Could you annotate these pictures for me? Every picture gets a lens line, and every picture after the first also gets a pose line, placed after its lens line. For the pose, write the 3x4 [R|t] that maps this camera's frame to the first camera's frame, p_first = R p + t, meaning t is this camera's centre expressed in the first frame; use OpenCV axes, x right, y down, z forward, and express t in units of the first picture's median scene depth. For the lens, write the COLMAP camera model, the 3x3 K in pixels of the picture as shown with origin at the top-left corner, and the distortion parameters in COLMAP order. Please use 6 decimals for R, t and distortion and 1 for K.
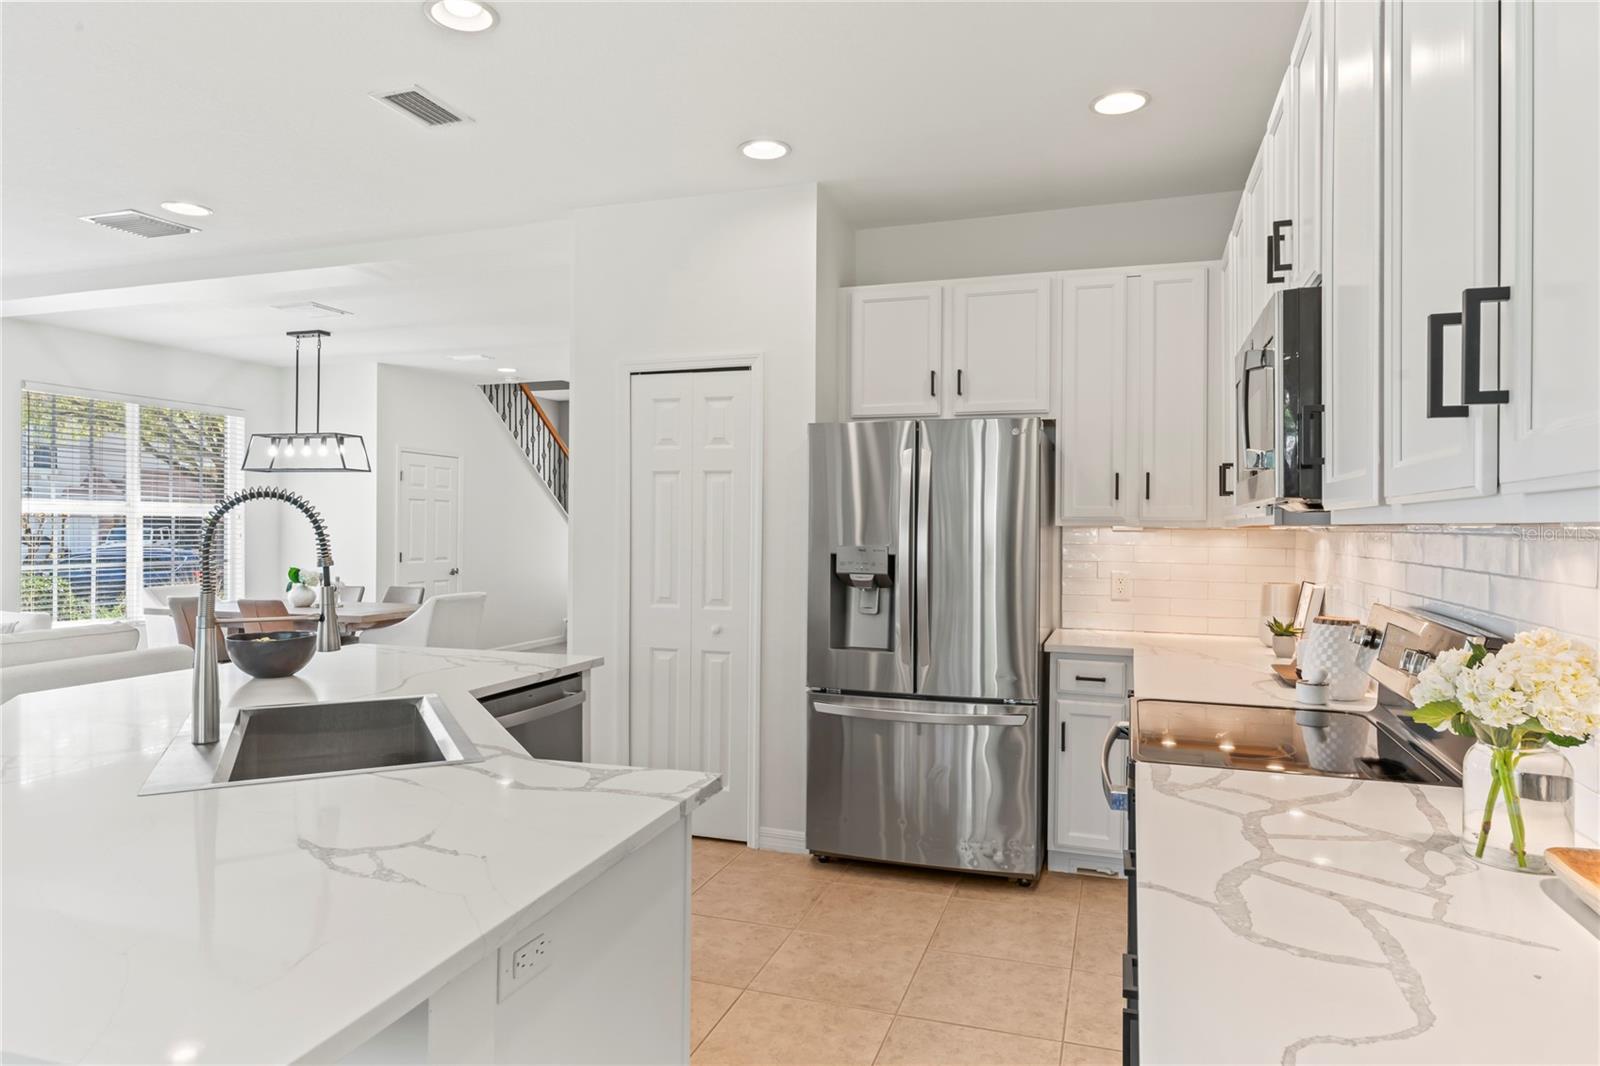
lens RADIAL K [[972.0, 0, 795.5], [0, 972.0, 526.4], [0, 0, 1]] dist [-0.000519, -0.001758]
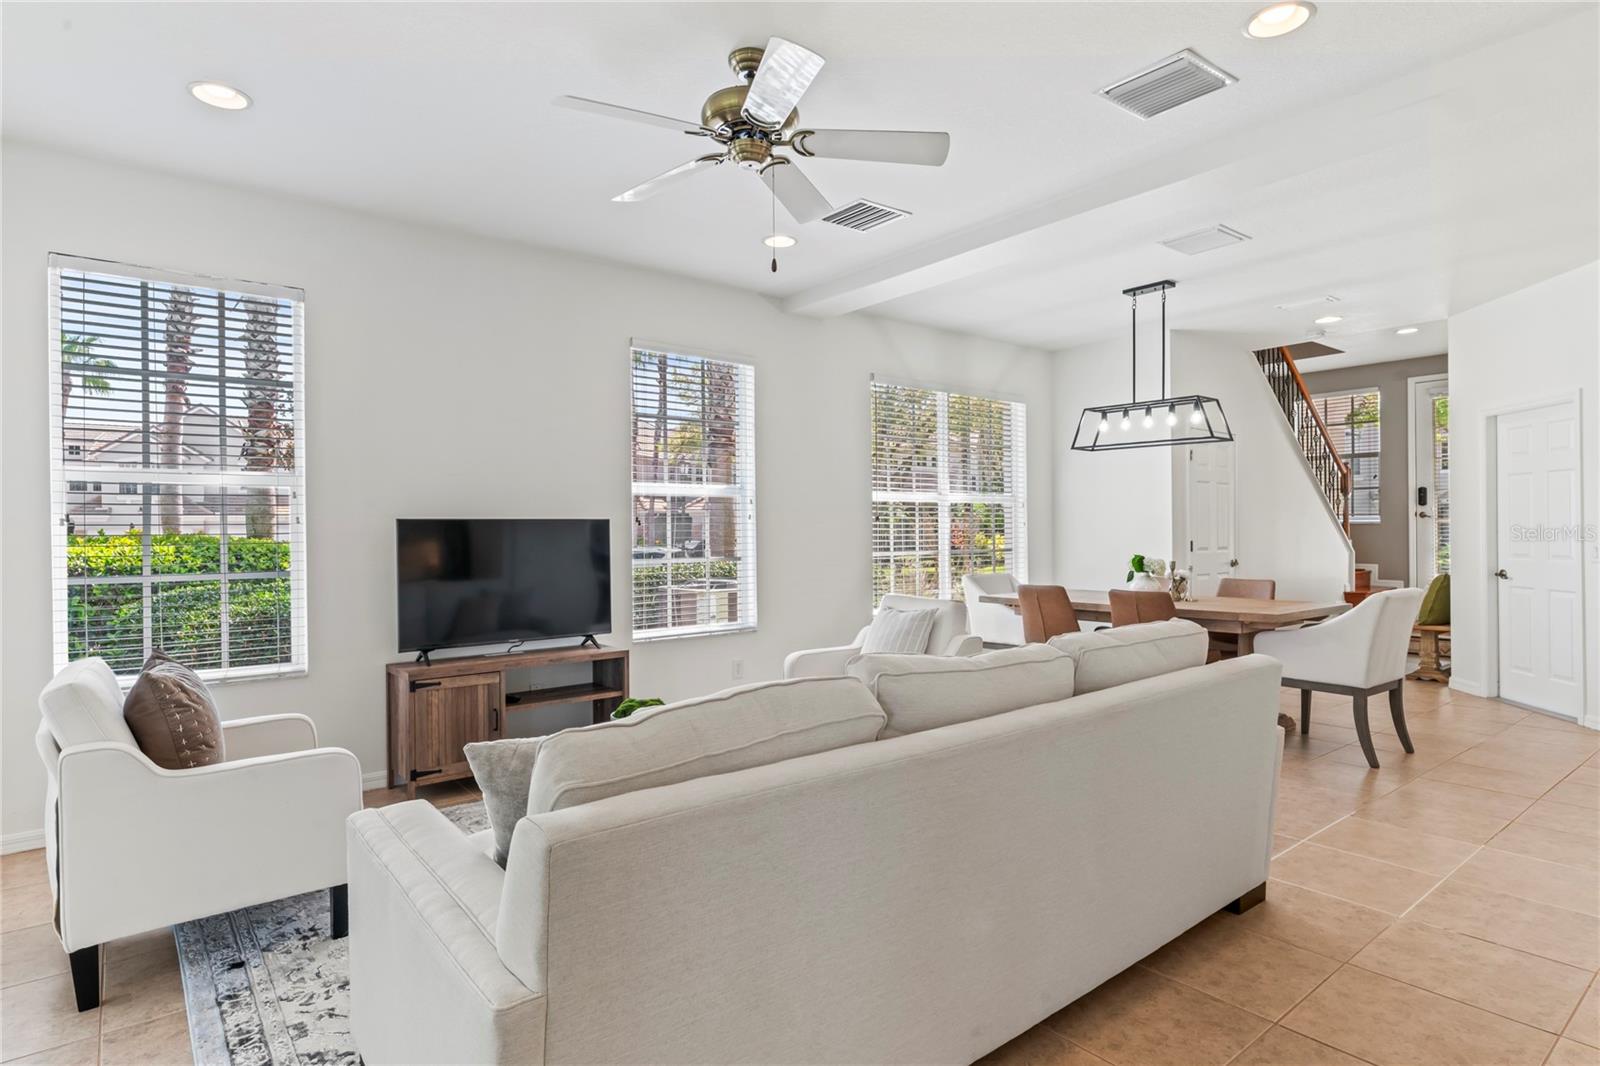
lens RADIAL K [[863.4, 0, 806.8], [0, 863.4, 535.3], [0, 0, 1]] dist [-0.002831, 0.000238]
pose [[0.844099, -0.009445, -0.536104, -0.348139], [0.014412, 0.999883, 0.005075, 0.016230], [0.535994, -0.012010, 0.844136, 0.176081]]
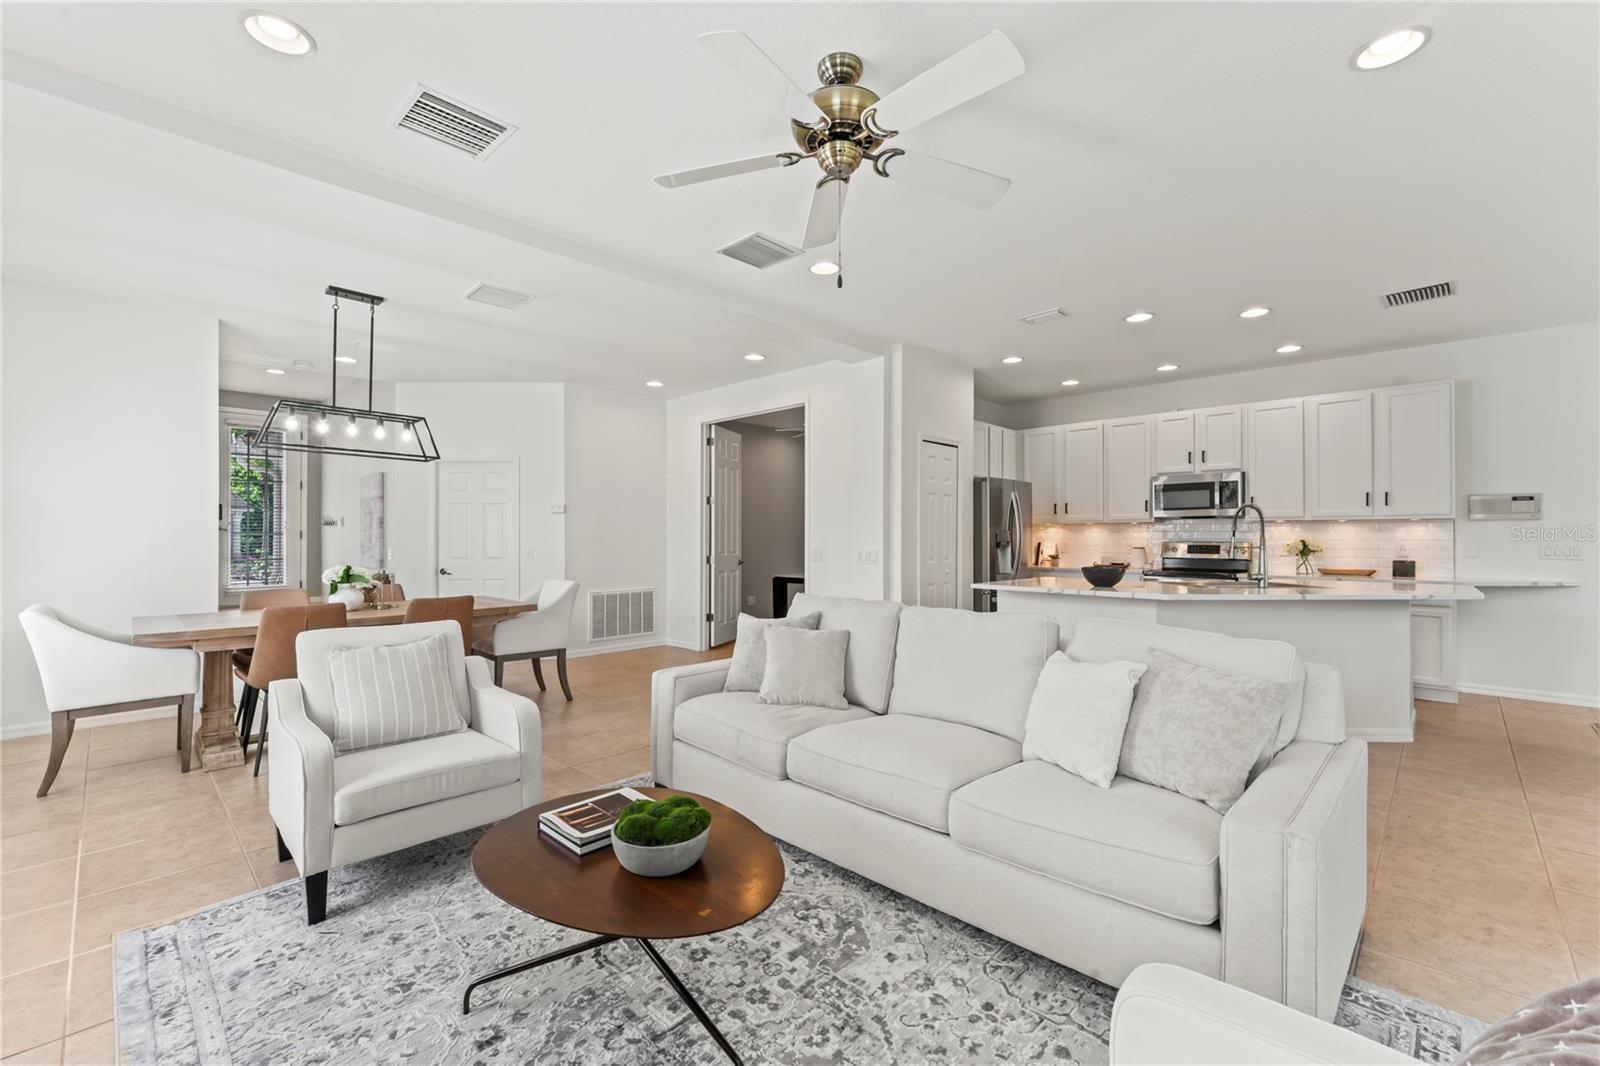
lens RADIAL K [[681.5, 0, 795.9], [0, 681.5, 528.7], [0, 0, 1]] dist [-0.001847, -0.000790]
pose [[0.436249, 0.005705, 0.899808, -0.879718], [0.000106, 0.999980, -0.006392, 0.014261], [-0.899826, 0.002884, 0.436240, 0.381323]]
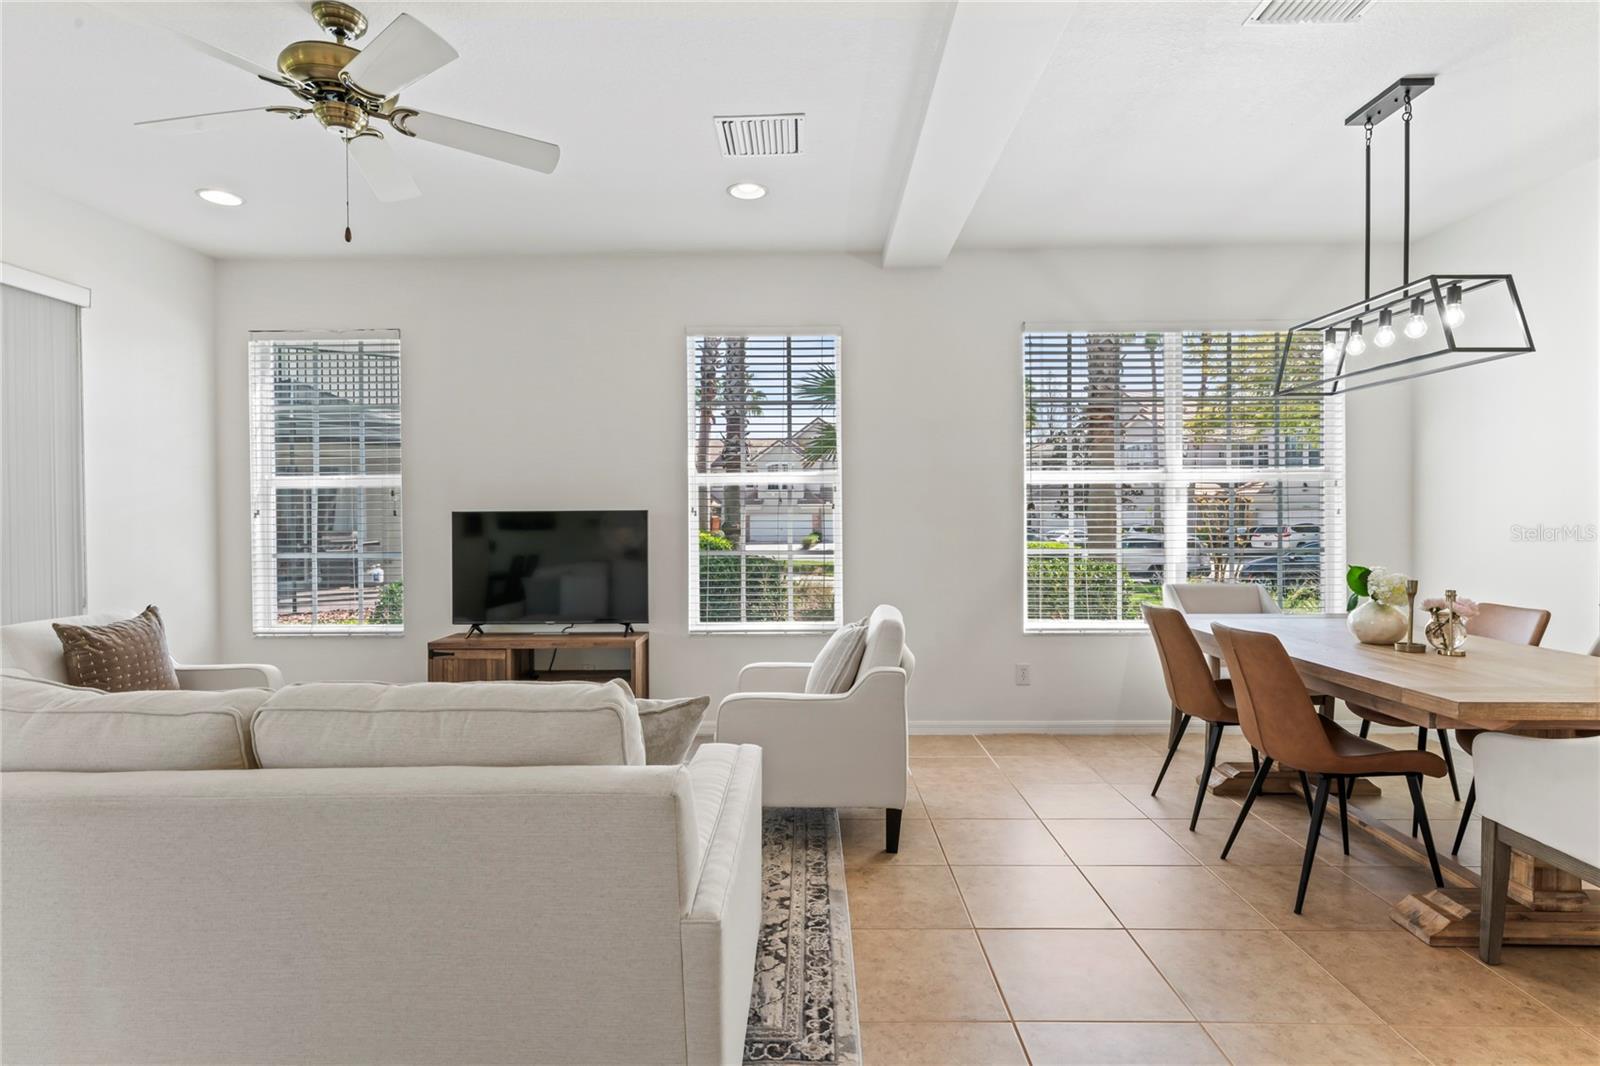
lens RADIAL K [[792.8, 0, 799.1], [0, 792.8, 527.6], [0, 0, 1]] dist [-0.004246, -0.002303]
pose [[0.305979, 0.000594, -0.952038, -0.206436], [0.009308, 0.999950, 0.003615, 0.017292], [0.951993, -0.009968, 0.305959, 0.586279]]
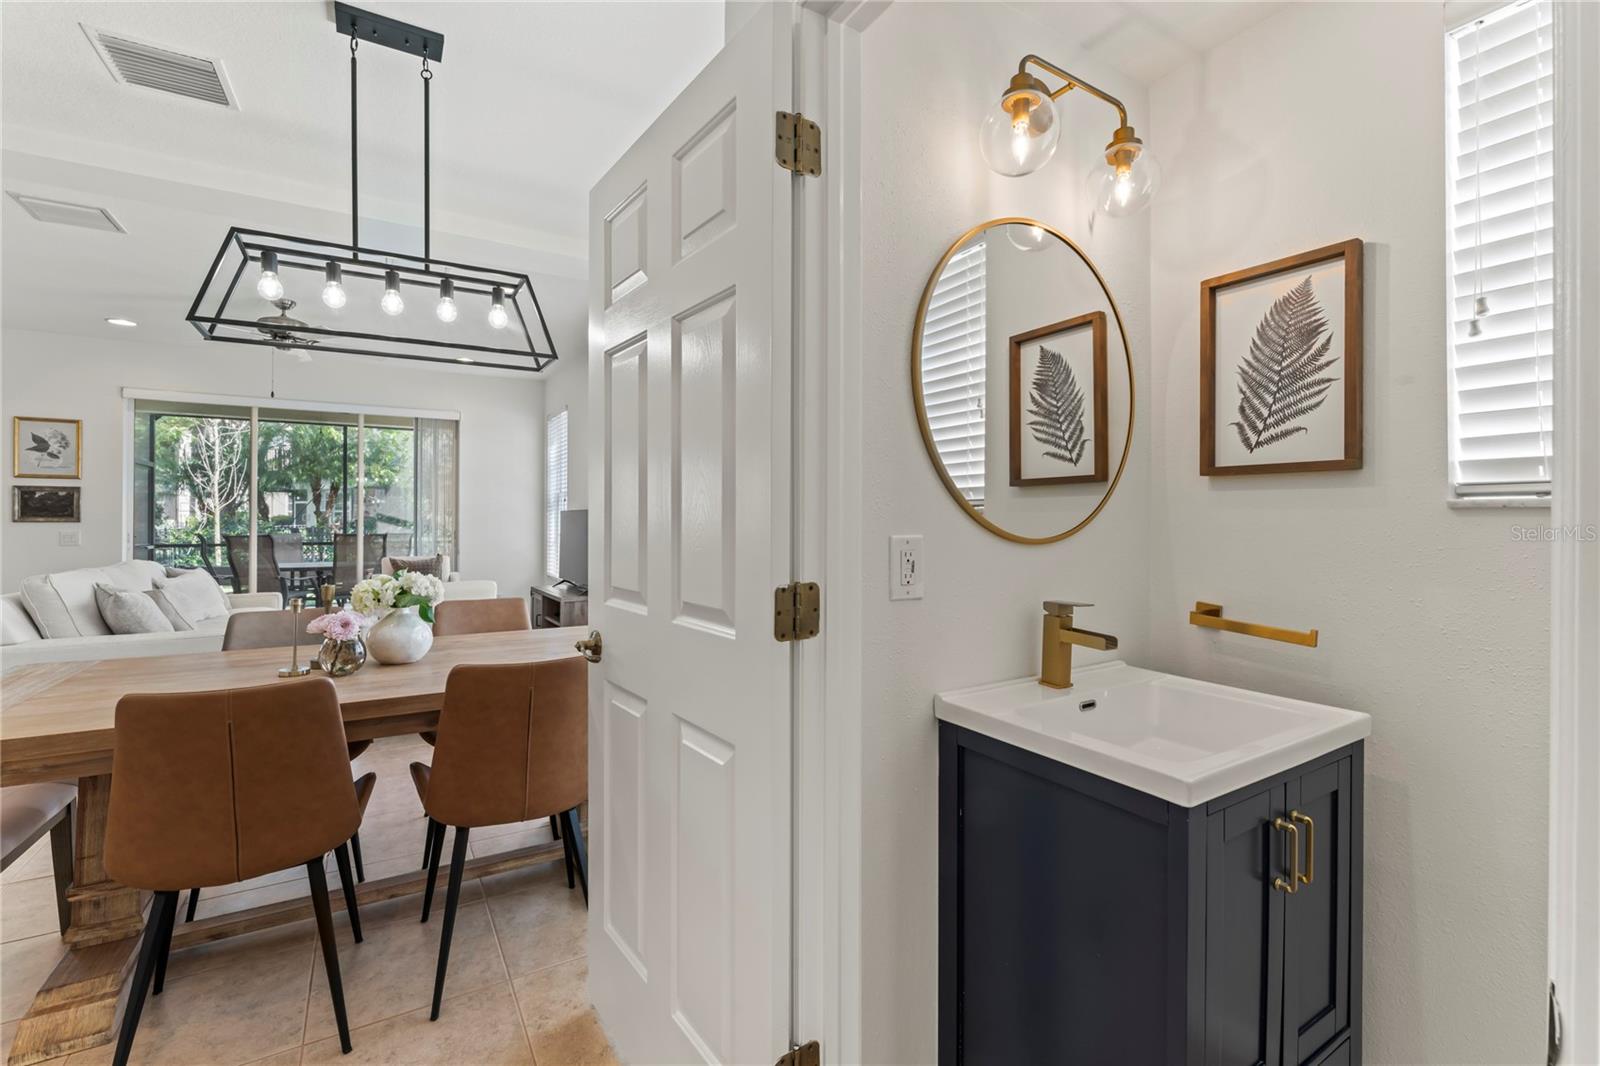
lens RADIAL K [[681.5, 0, 787.8], [0, 681.5, 516.1], [0, 0, 1]] dist [-0.001847, -0.000790]
pose [[-0.641476, -0.010515, -0.767071, -0.388535], [-0.002805, 0.999932, -0.011362, 0.020951], [0.767138, -0.005136, -0.641462, 1.325150]]
